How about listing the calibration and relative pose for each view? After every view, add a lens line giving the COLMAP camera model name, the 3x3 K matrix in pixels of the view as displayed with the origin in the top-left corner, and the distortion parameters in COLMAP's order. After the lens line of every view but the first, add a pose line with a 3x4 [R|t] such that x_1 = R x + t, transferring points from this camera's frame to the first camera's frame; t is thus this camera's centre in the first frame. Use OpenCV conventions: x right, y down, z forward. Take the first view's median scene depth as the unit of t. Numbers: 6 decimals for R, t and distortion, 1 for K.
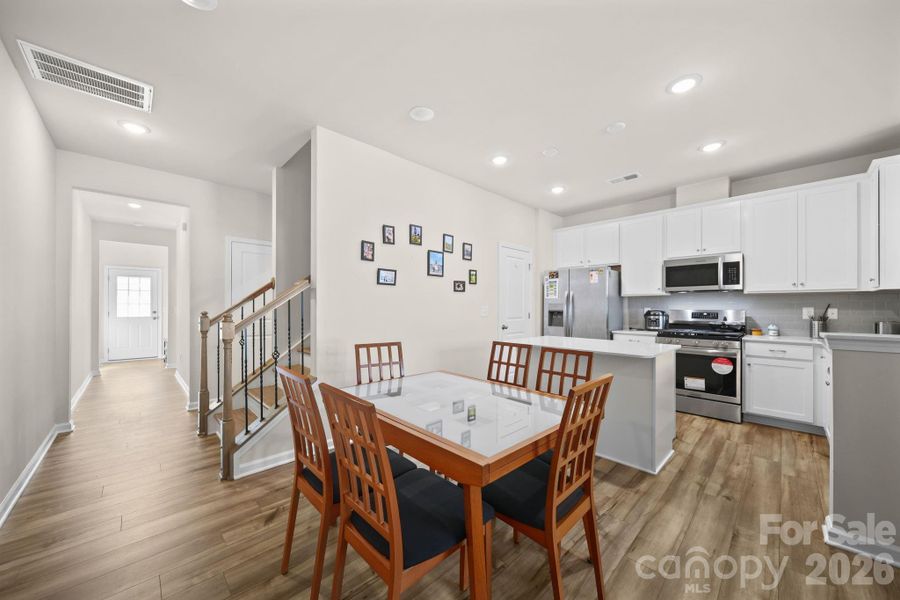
lens RADIAL K [[325.6, 0, 450.0], [0, 325.6, 307.5], [0, 0, 1]] dist [-0.000330, -0.000739]
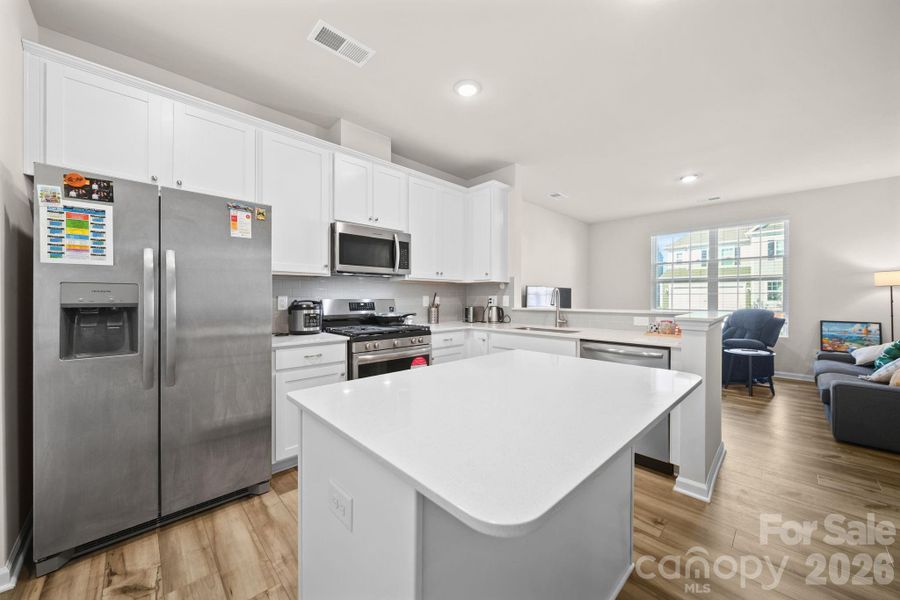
lens RADIAL K [[325.6, 0, 448.4], [0, 325.6, 299.7], [0, 0, 1]] dist [-0.000330, -0.000739]
pose [[-0.000290, -0.009027, 0.999959, 0.015543], [0.003581, 0.999953, 0.009028, 0.003057], [-0.999994, 0.003584, -0.000258, 0.866225]]
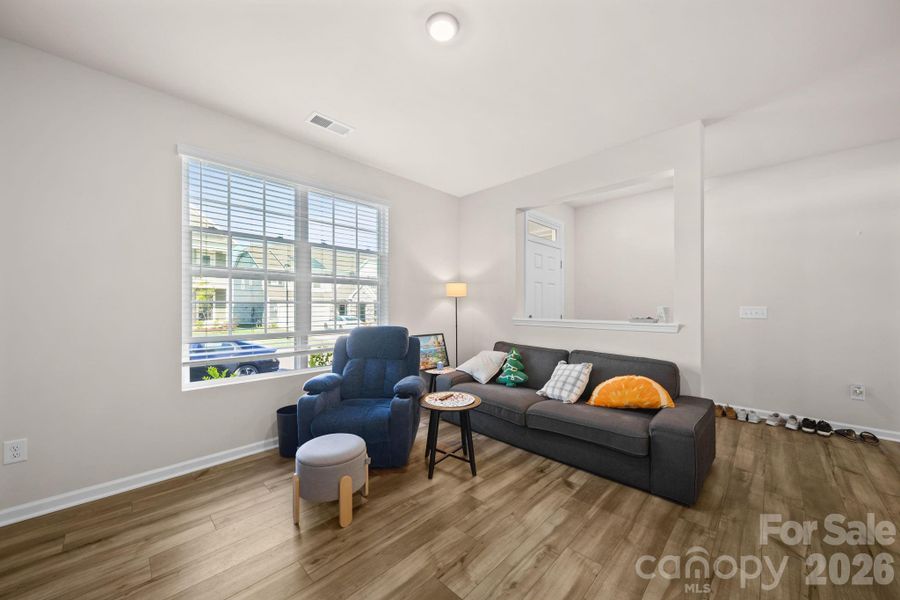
lens RADIAL K [[325.6, 0, 446.0], [0, 325.6, 306.1], [0, 0, 1]] dist [-0.000330, -0.000739]
pose [[-0.999143, -0.003263, -0.041252, 1.144980], [-0.003298, 0.999994, 0.000783, 0.002760], [0.041249, 0.000919, -0.999148, 0.515921]]
